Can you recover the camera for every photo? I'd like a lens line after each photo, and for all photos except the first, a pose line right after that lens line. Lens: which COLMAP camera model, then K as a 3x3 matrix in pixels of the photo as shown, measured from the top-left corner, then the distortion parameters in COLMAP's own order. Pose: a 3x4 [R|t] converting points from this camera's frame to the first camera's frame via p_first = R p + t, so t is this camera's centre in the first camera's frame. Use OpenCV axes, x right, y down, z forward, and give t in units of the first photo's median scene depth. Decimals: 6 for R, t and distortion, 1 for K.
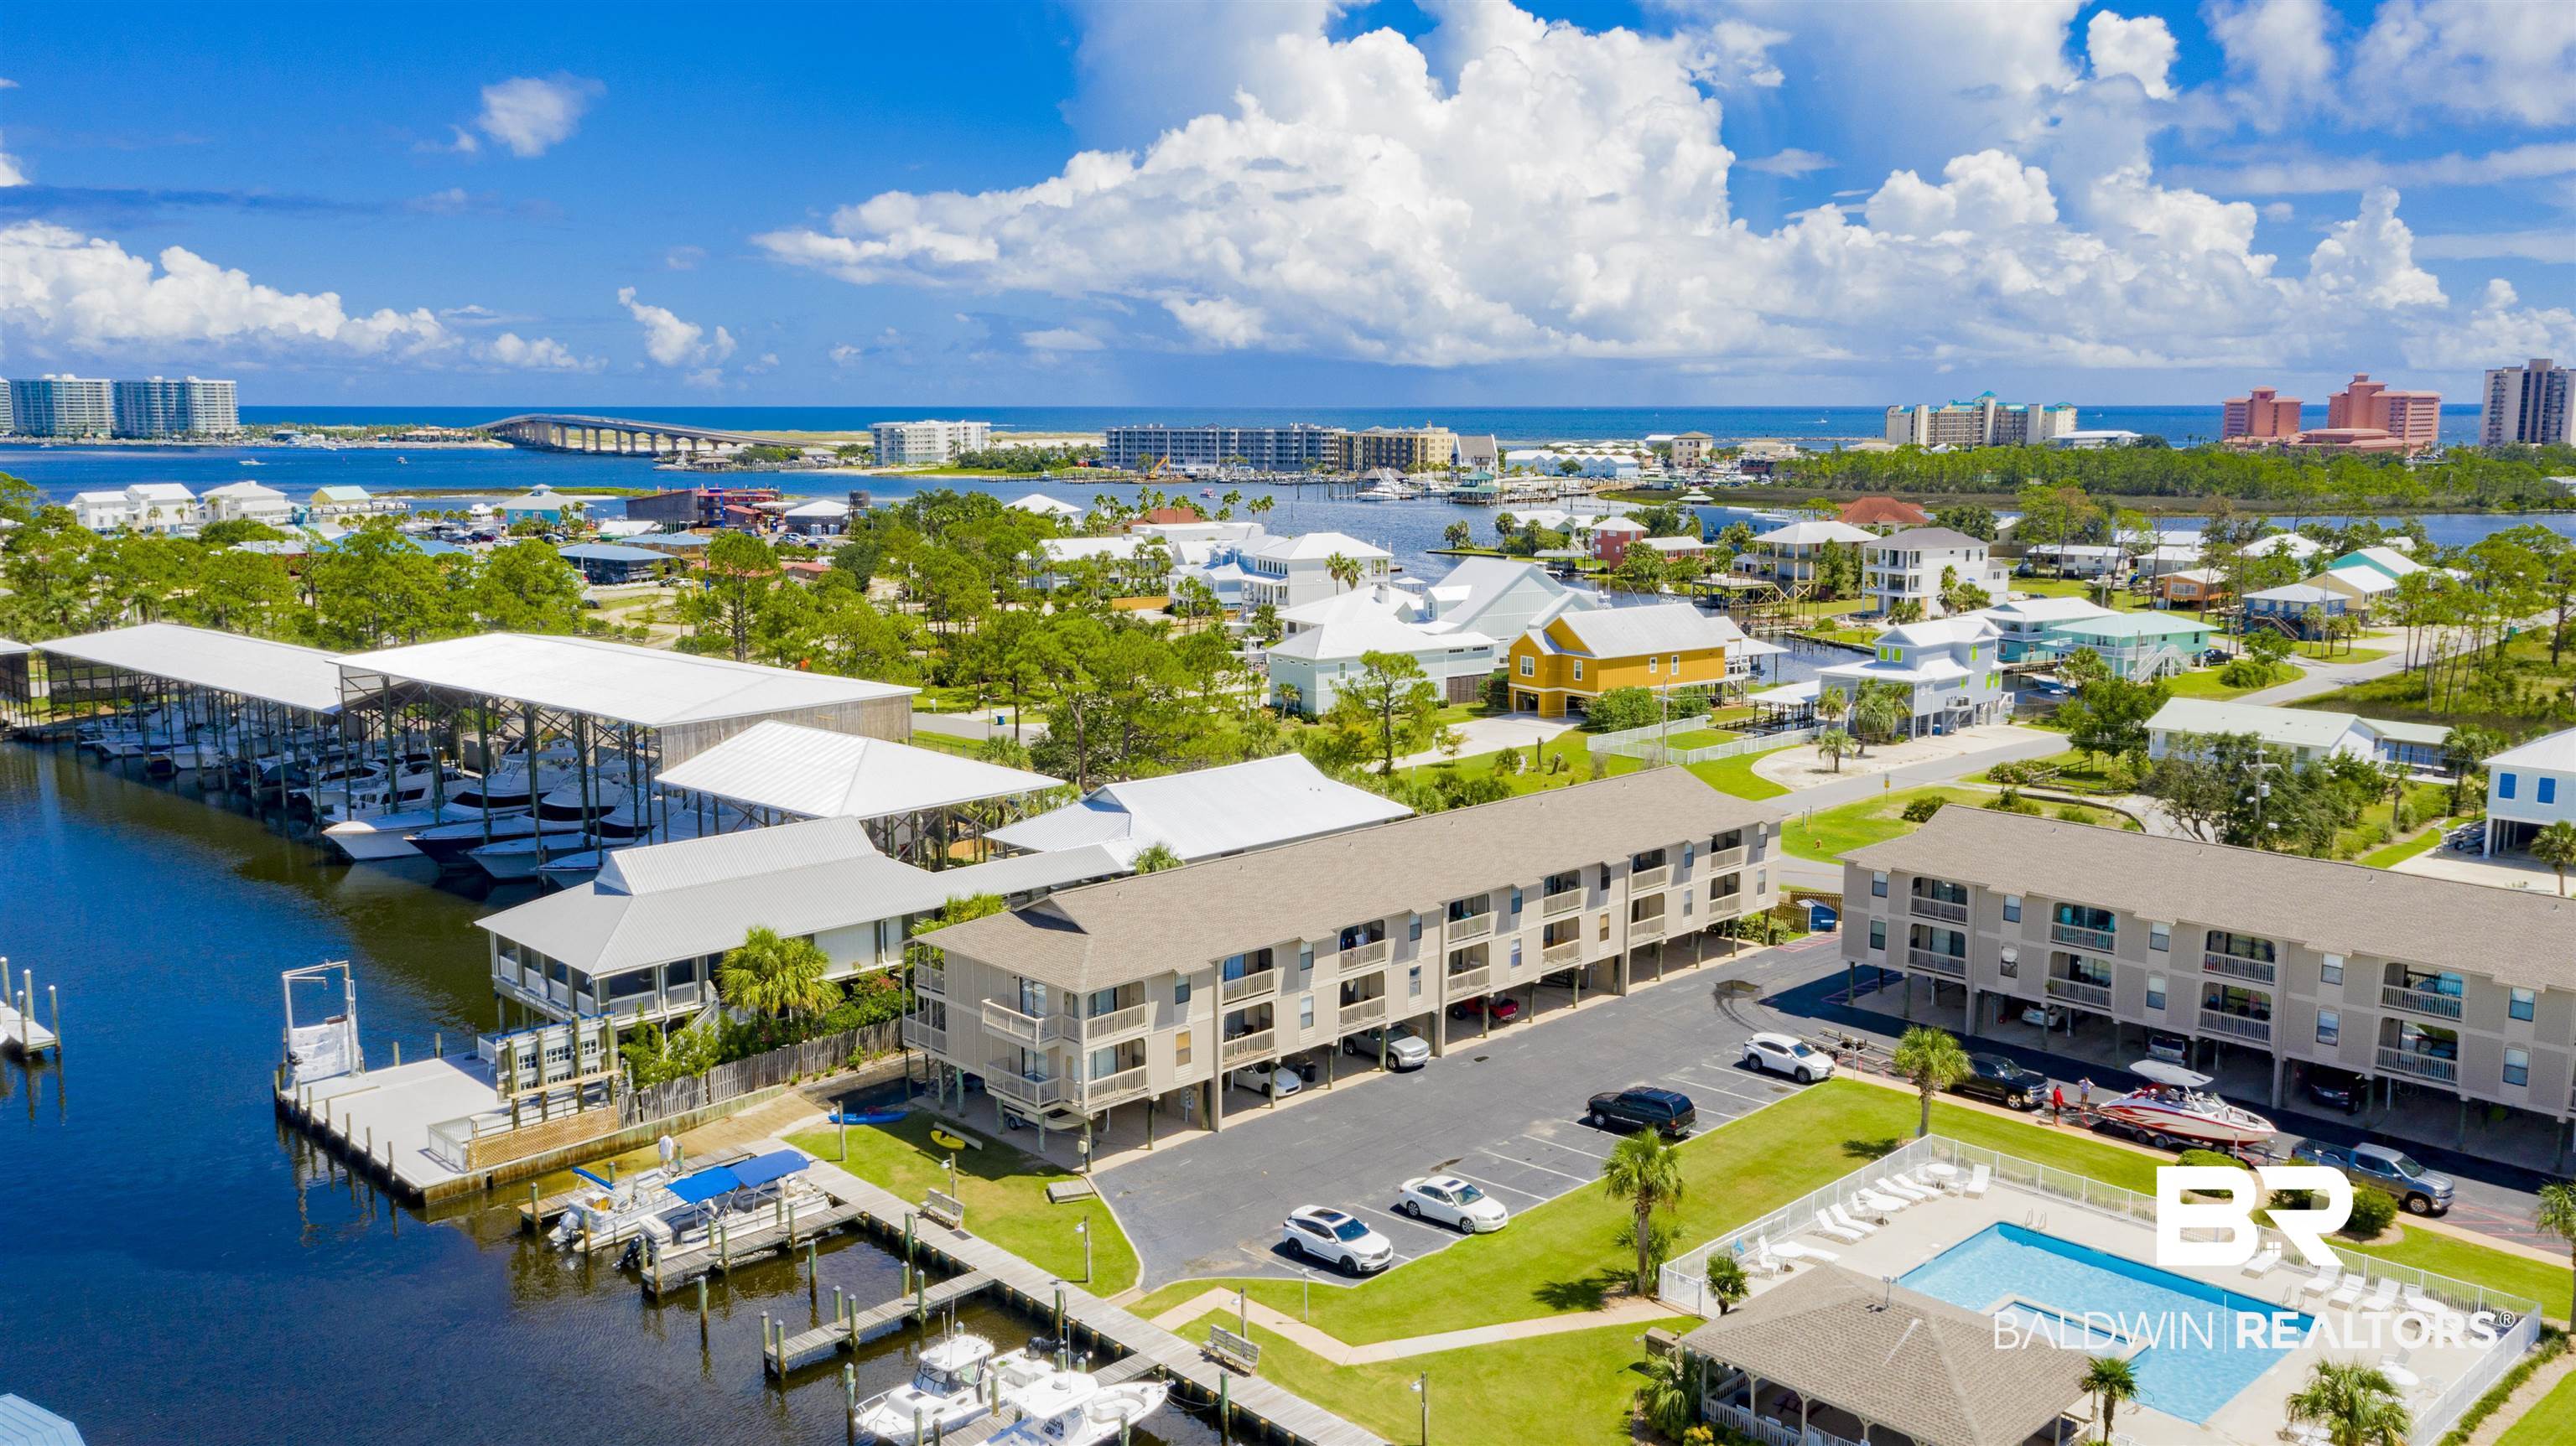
lens RADIAL K [[2079.5, 0, 1288.0], [0, 2079.5, 723.0], [0, 0, 1]] dist [-0.009686, 0.070505]
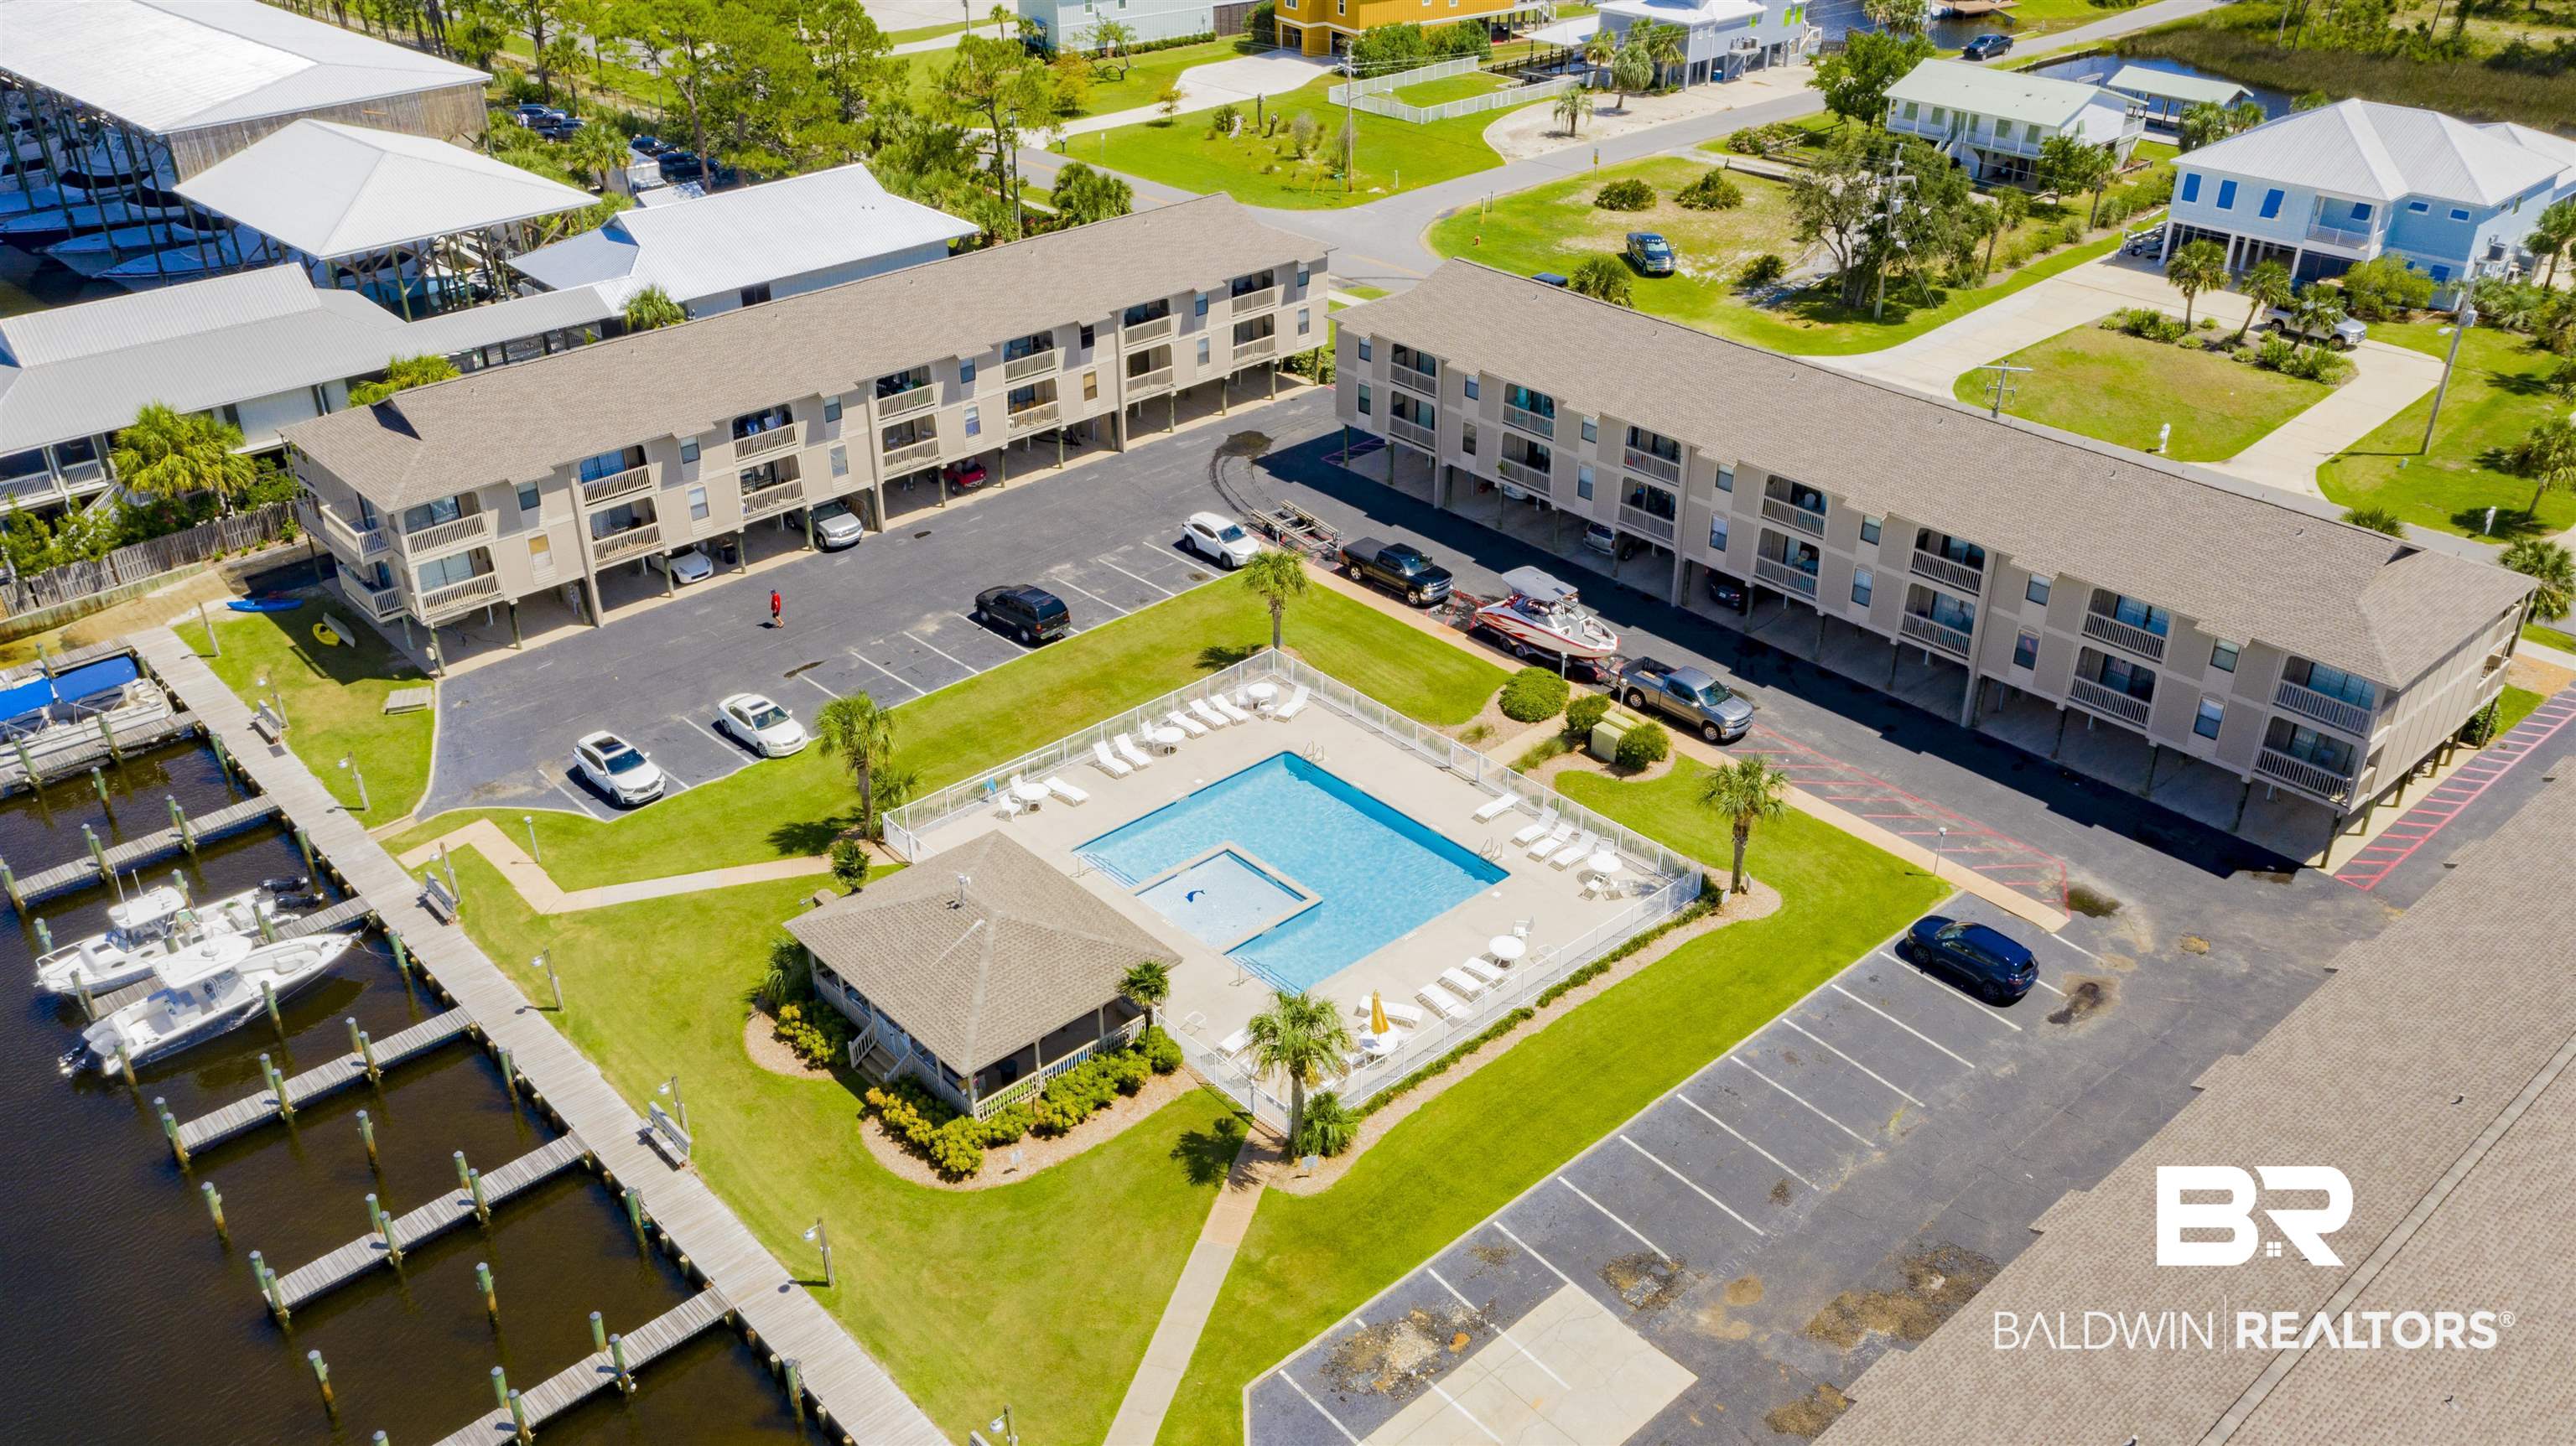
lens RADIAL K [[2079.5, 0, 1288.0], [0, 2079.5, 723.0], [0, 0, 1]] dist [-0.009686, 0.070505]
pose [[0.999540, 0.011769, -0.027937, 0.309172], [-0.001220, 0.936432, 0.350847, -0.106881], [0.030290, -0.350652, 0.936016, 0.047931]]
